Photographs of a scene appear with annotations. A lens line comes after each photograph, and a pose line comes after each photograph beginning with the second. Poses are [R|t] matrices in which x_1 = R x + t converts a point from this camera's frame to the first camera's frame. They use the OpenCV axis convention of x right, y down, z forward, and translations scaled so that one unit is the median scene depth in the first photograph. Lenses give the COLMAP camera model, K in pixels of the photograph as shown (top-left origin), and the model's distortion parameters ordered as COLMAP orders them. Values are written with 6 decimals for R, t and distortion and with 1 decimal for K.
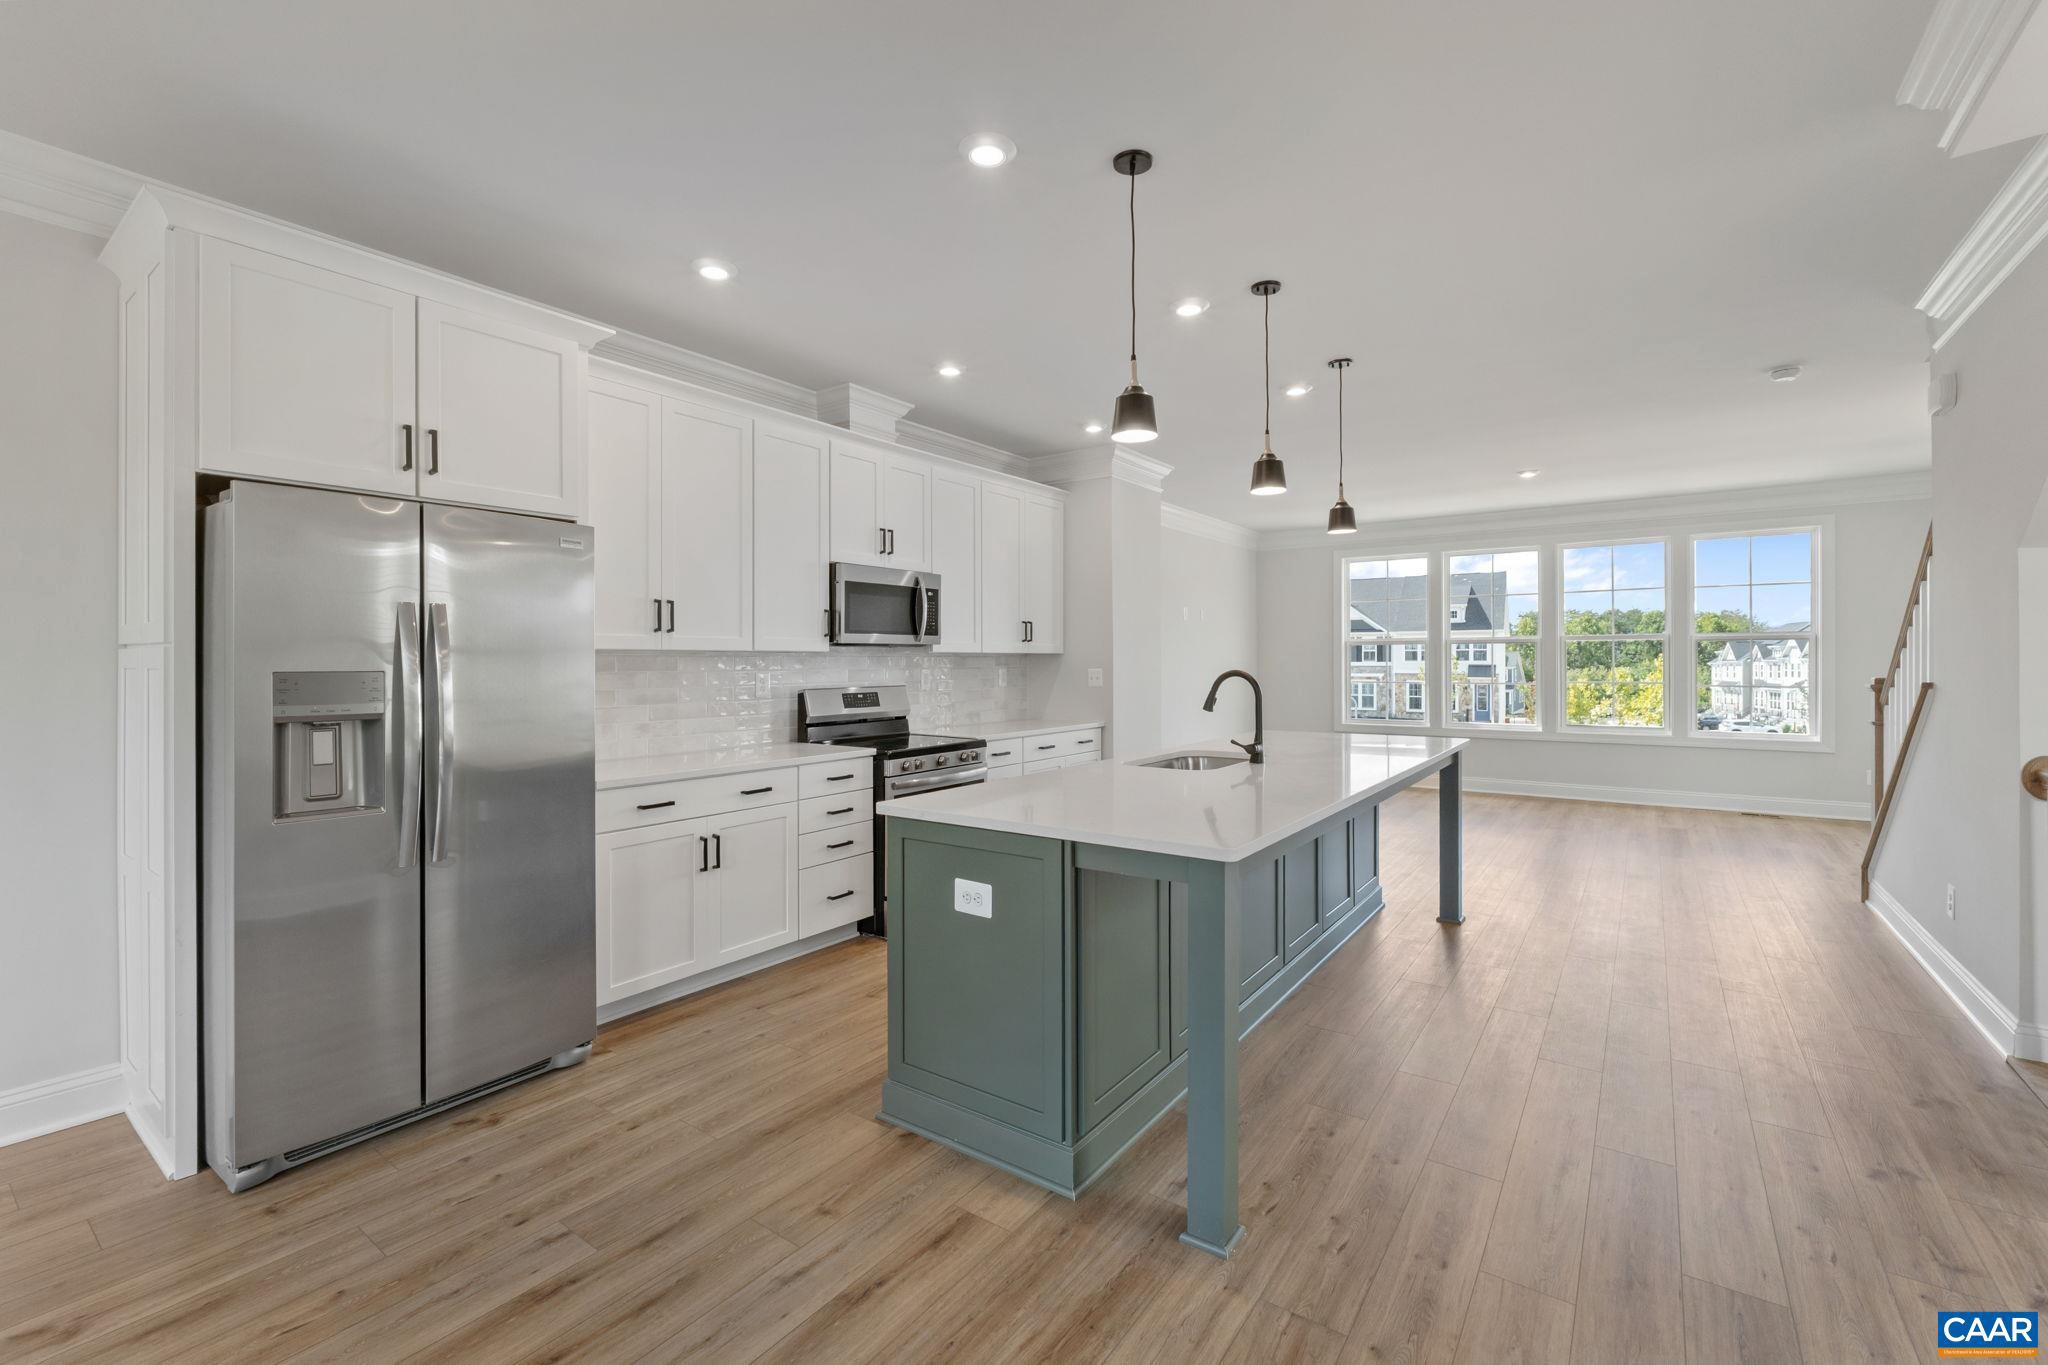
lens RADIAL K [[873.0, 0, 1026.1], [0, 873.0, 659.2], [0, 0, 1]] dist [-0.006960, -0.000097]
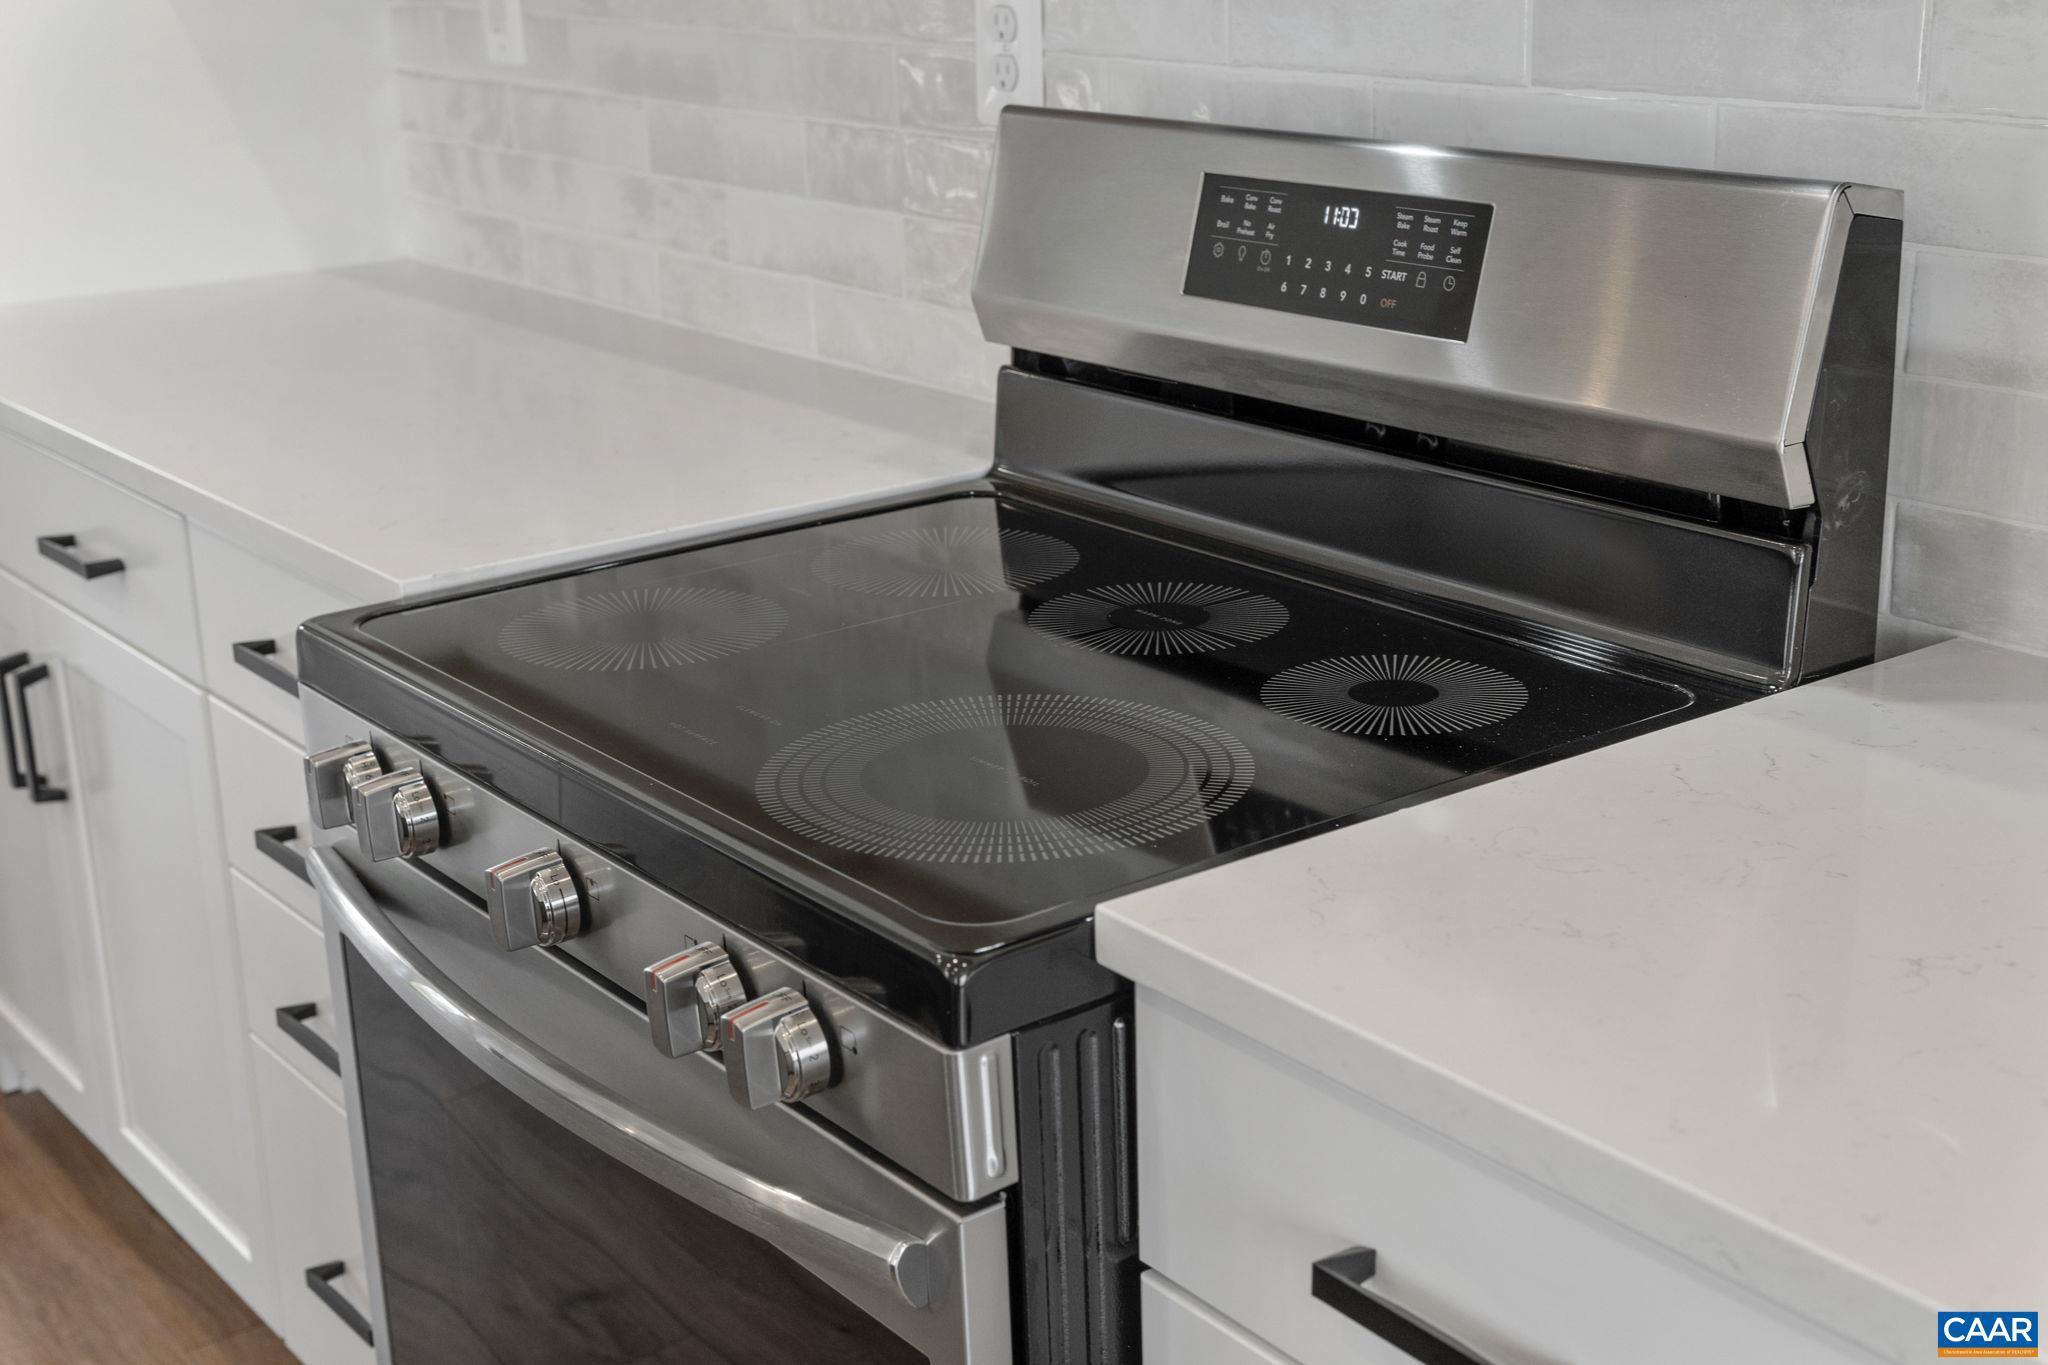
lens RADIAL K [[2748.1, 0, 1024.0], [0, 2748.1, 682.5], [0, 0, 1]] dist [-0.002693, -0.002539]
pose [[-0.306788, 0.293182, -0.905497, 0.192182], [0.028982, 0.953811, 0.299006, -0.010641], [0.951337, 0.065489, -0.301115, 1.167477]]
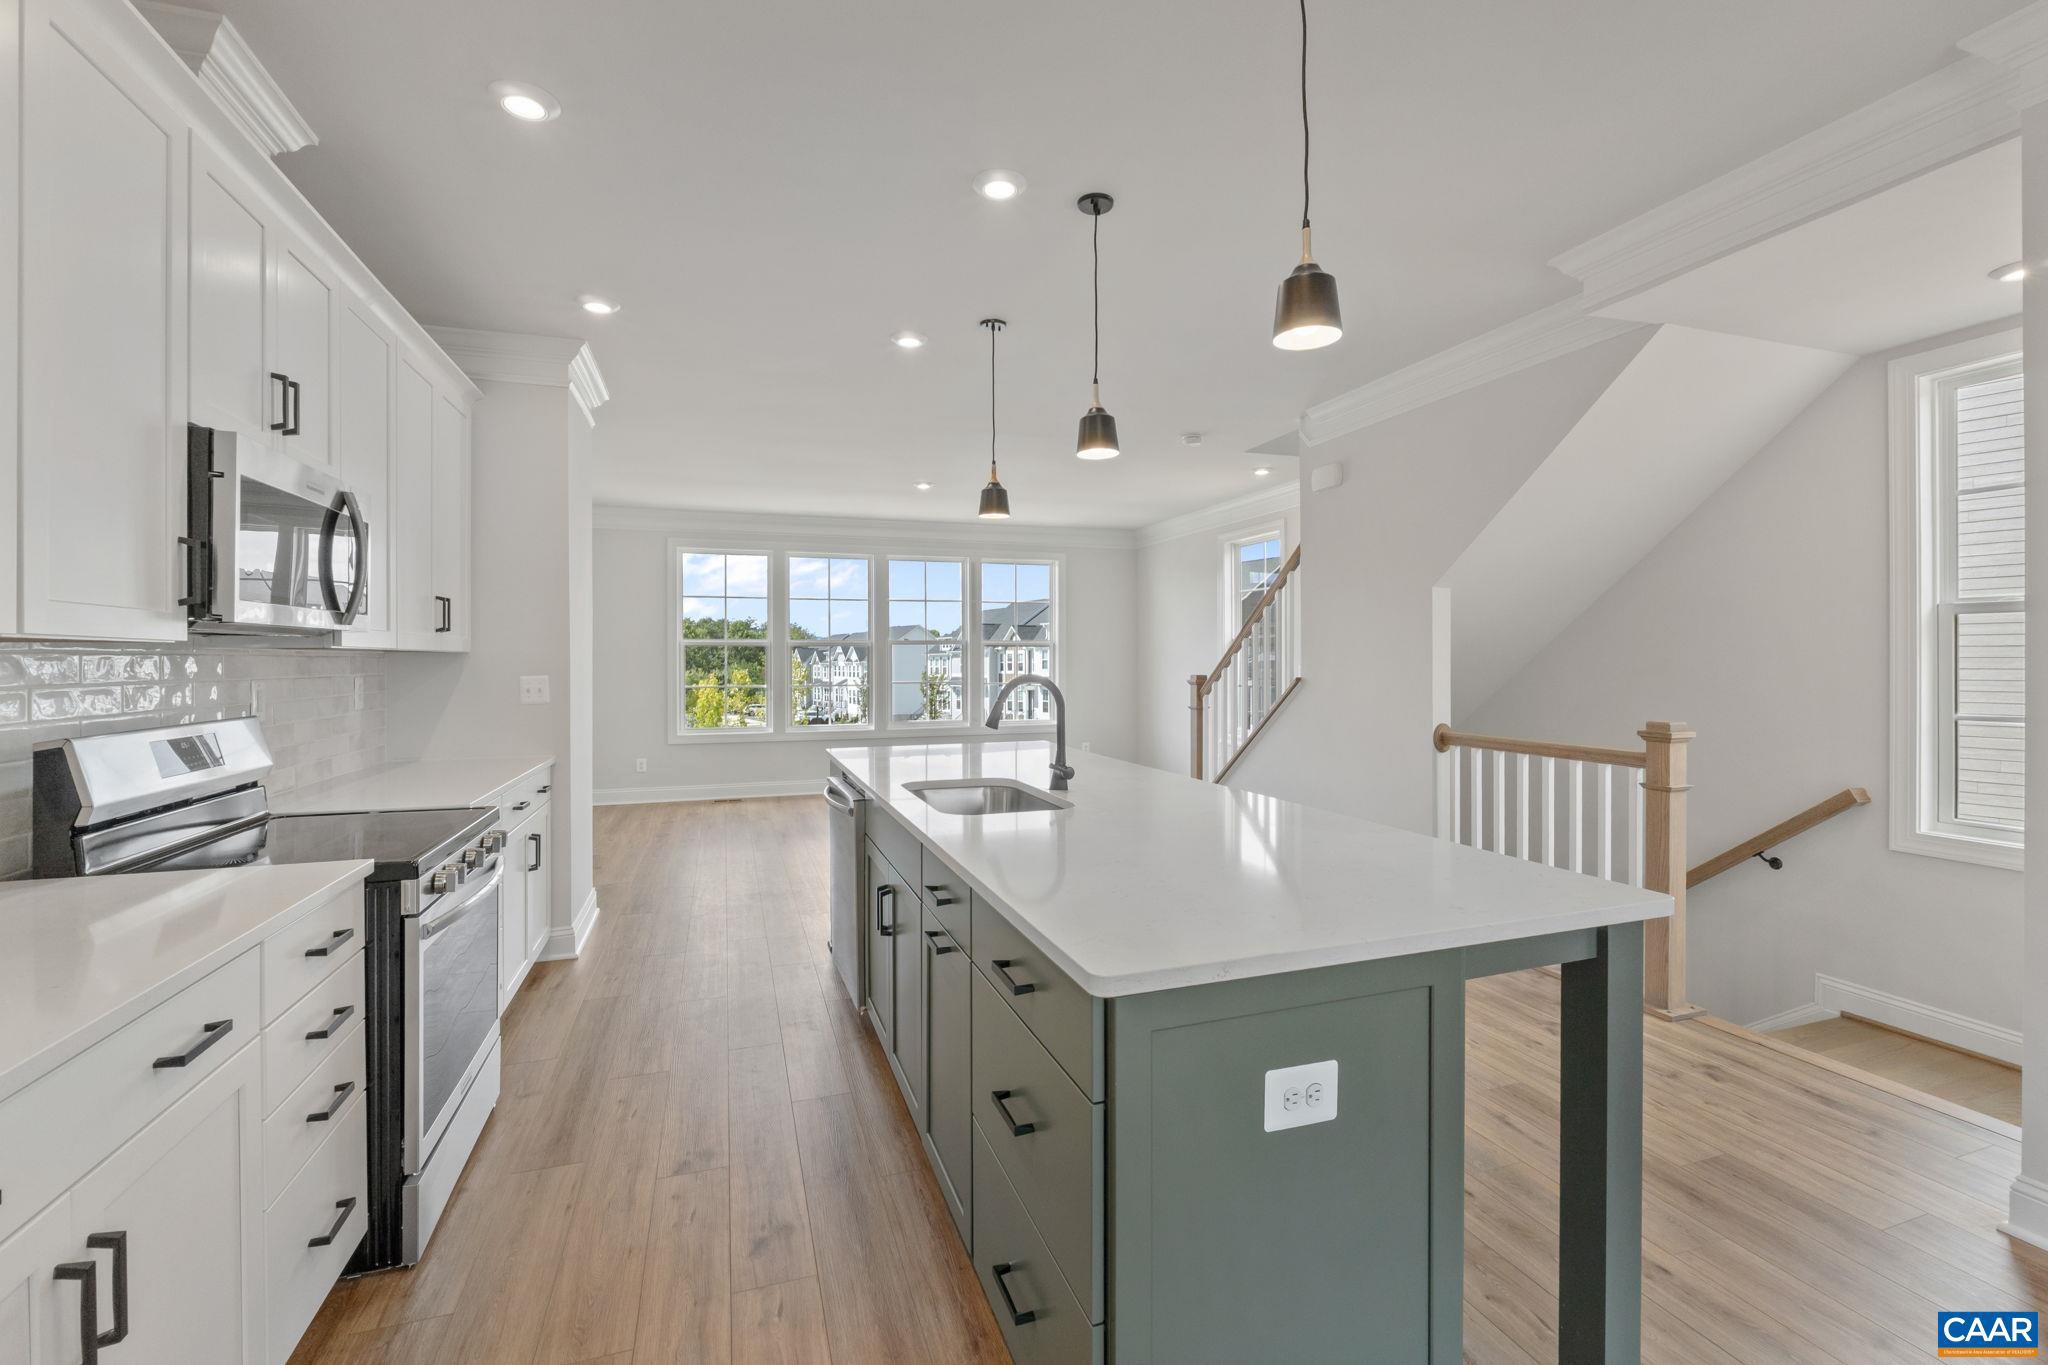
lens RADIAL K [[875.5, 0, 1018.1], [0, 875.5, 661.8], [0, 0, 1]] dist [-0.008155, -0.000044]
pose [[0.585057, -0.000843, 0.810992, -0.325704], [0.001676, 0.999999, -0.000169, 0.001415], [-0.810991, 0.001458, 0.585057, 0.442474]]
